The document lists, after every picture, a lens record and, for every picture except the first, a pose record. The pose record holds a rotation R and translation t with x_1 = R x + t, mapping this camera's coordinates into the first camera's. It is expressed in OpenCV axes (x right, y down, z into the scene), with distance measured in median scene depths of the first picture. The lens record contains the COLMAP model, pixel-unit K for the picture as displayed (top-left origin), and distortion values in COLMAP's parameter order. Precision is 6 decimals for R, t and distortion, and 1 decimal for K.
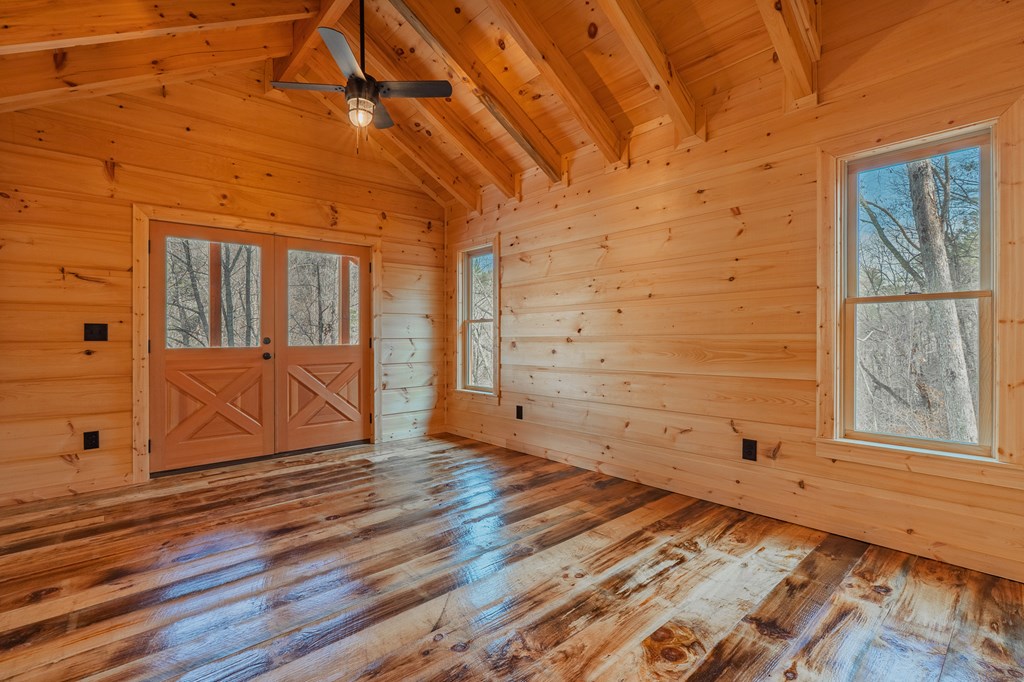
lens RADIAL K [[471.6, 0, 512.4], [0, 471.6, 354.1], [0, 0, 1]] dist [-0.000197, 0.000894]
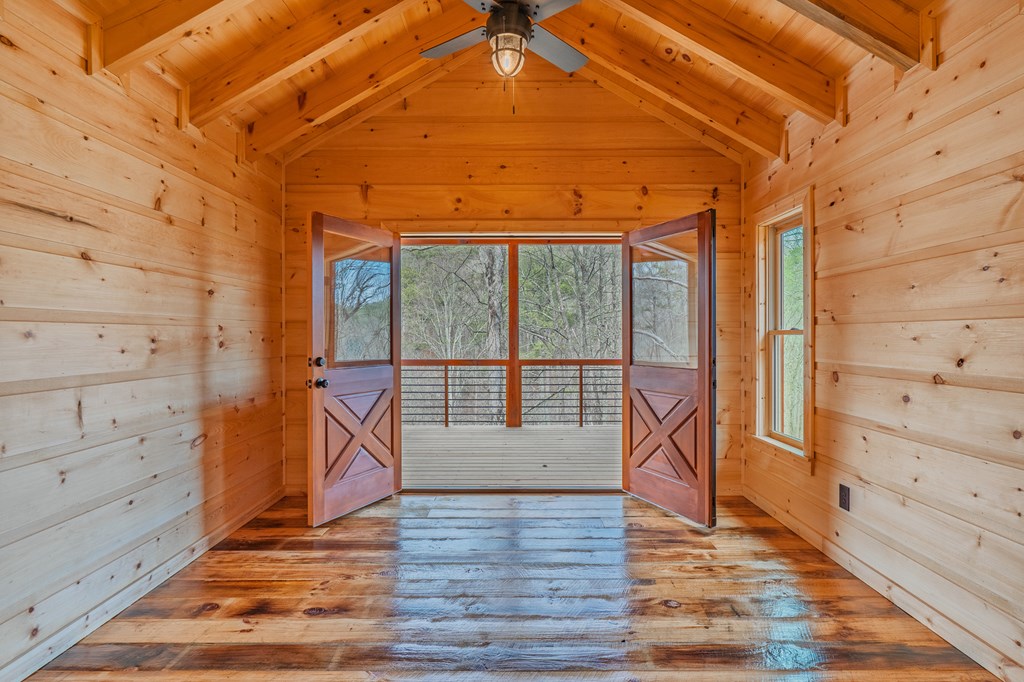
lens RADIAL K [[533.6, 0, 512.0], [0, 533.6, 341.0], [0, 0, 1]] dist [-0.001590, 0.001994]
pose [[0.750575, 0.016226, -0.660586, 0.143986], [-0.030763, 0.999473, -0.010405, -0.047854], [0.660069, 0.028132, 0.750678, 0.270538]]
